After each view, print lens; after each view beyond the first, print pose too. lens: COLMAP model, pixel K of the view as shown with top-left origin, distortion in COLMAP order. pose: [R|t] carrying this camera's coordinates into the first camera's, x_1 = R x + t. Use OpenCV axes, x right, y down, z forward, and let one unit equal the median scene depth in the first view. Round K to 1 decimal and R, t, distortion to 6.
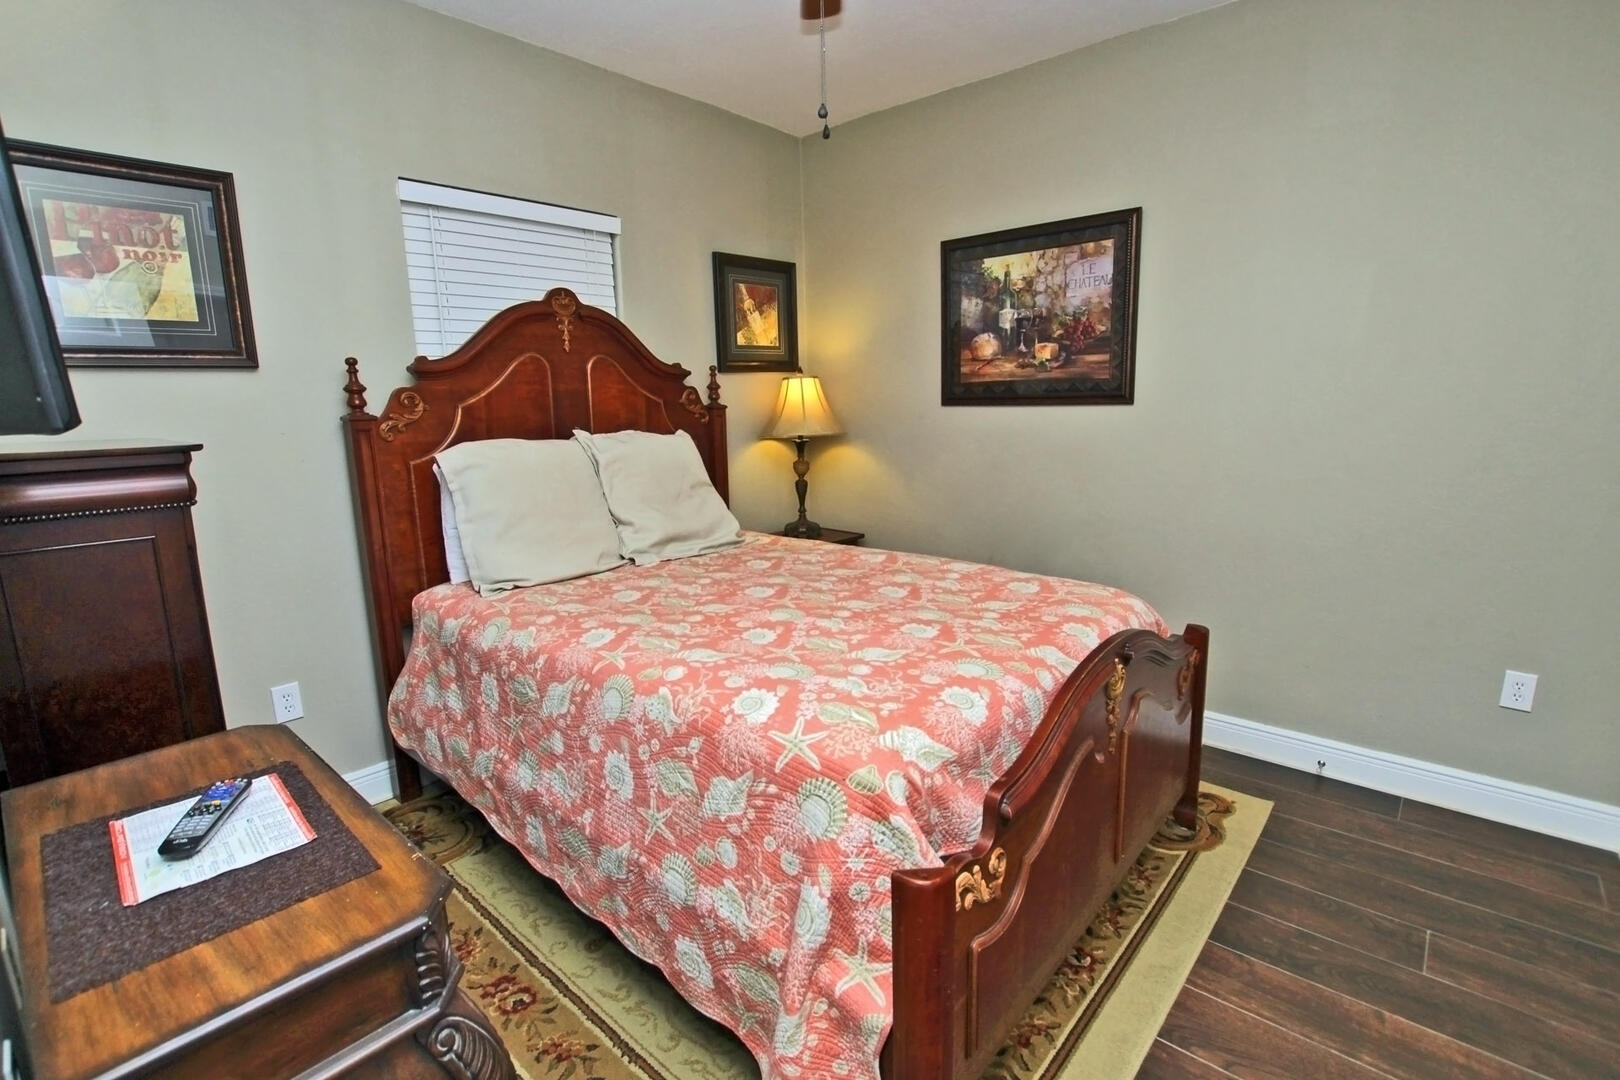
lens RADIAL K [[747.3, 0, 810.0], [0, 747.3, 540.0], [0, 0, 1]] dist [-0.026511, 0.000354]
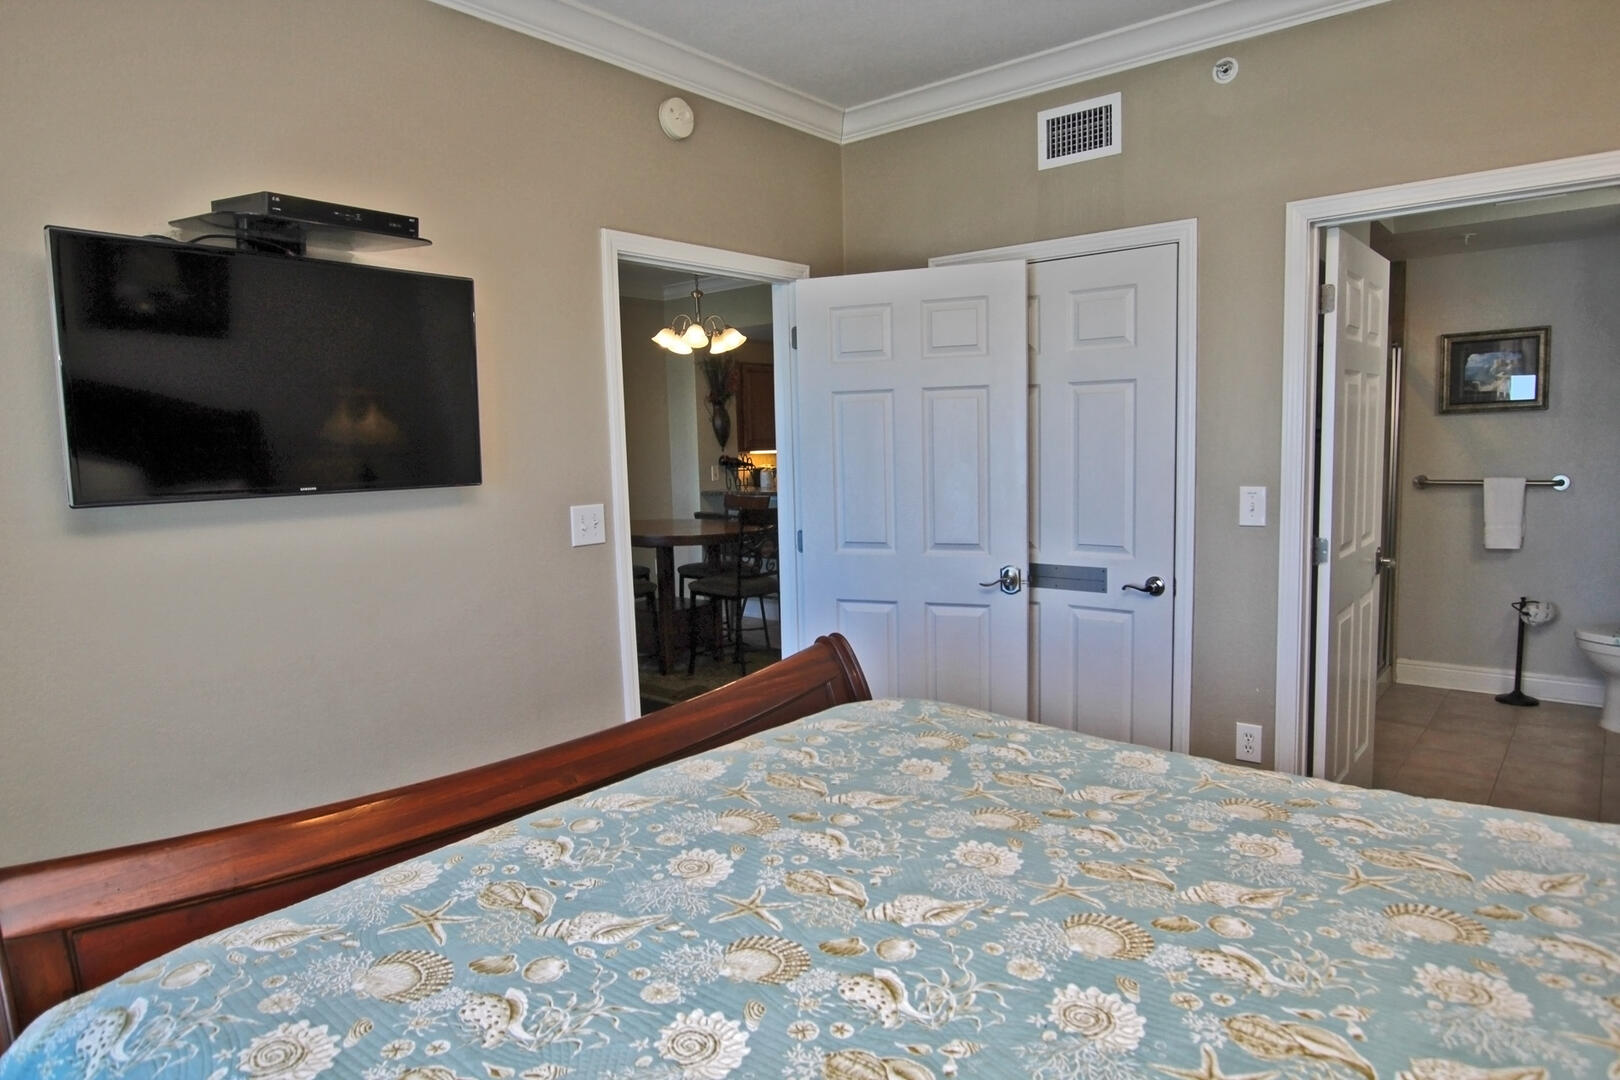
lens RADIAL K [[974.1, 0, 810.0], [0, 974.1, 540.0], [0, 0, 1]] dist [-0.005812, -0.001514]
pose [[0.999144, -0.005415, 0.041010, -0.005831], [0.009426, 0.995116, -0.098265, -0.016735], [-0.040278, 0.098568, 0.994315, 0.090576]]
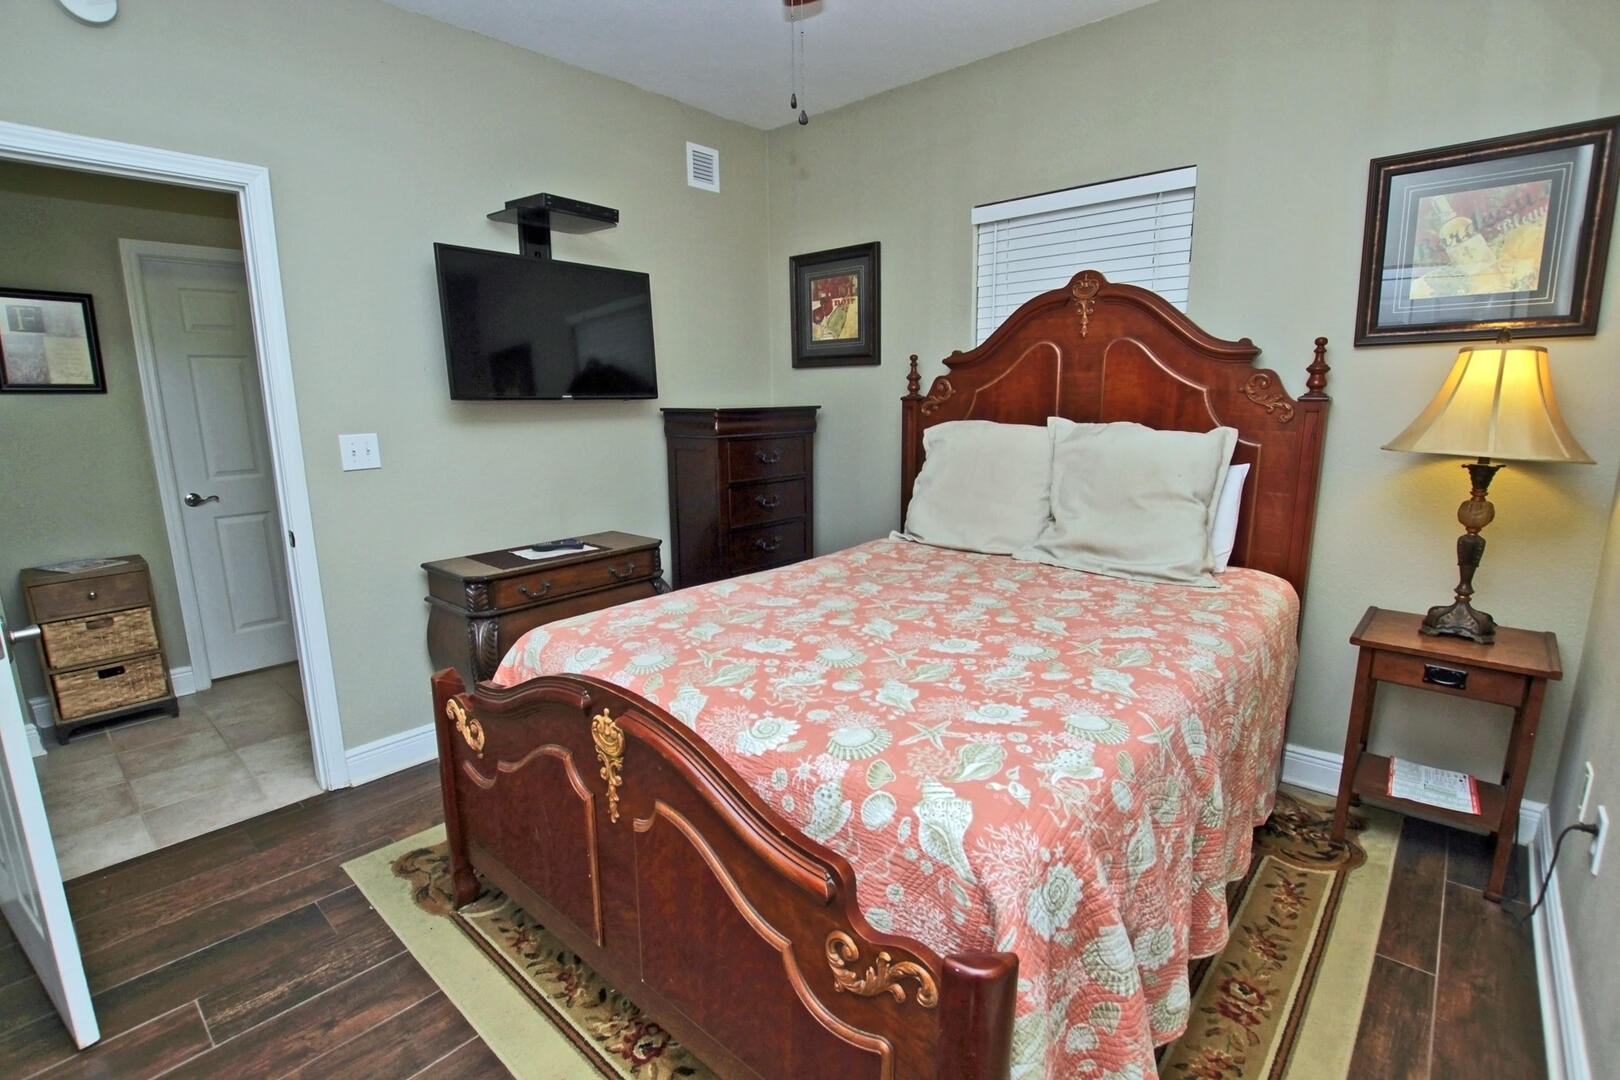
lens RADIAL K [[747.3, 0, 810.0], [0, 747.3, 540.0], [0, 0, 1]] dist [-0.026511, 0.000354]
pose [[0.004498, 0.209379, -0.977824, 0.789243], [-0.178120, 0.962365, 0.205250, -0.155937], [0.983998, 0.173247, 0.041623, 0.766362]]
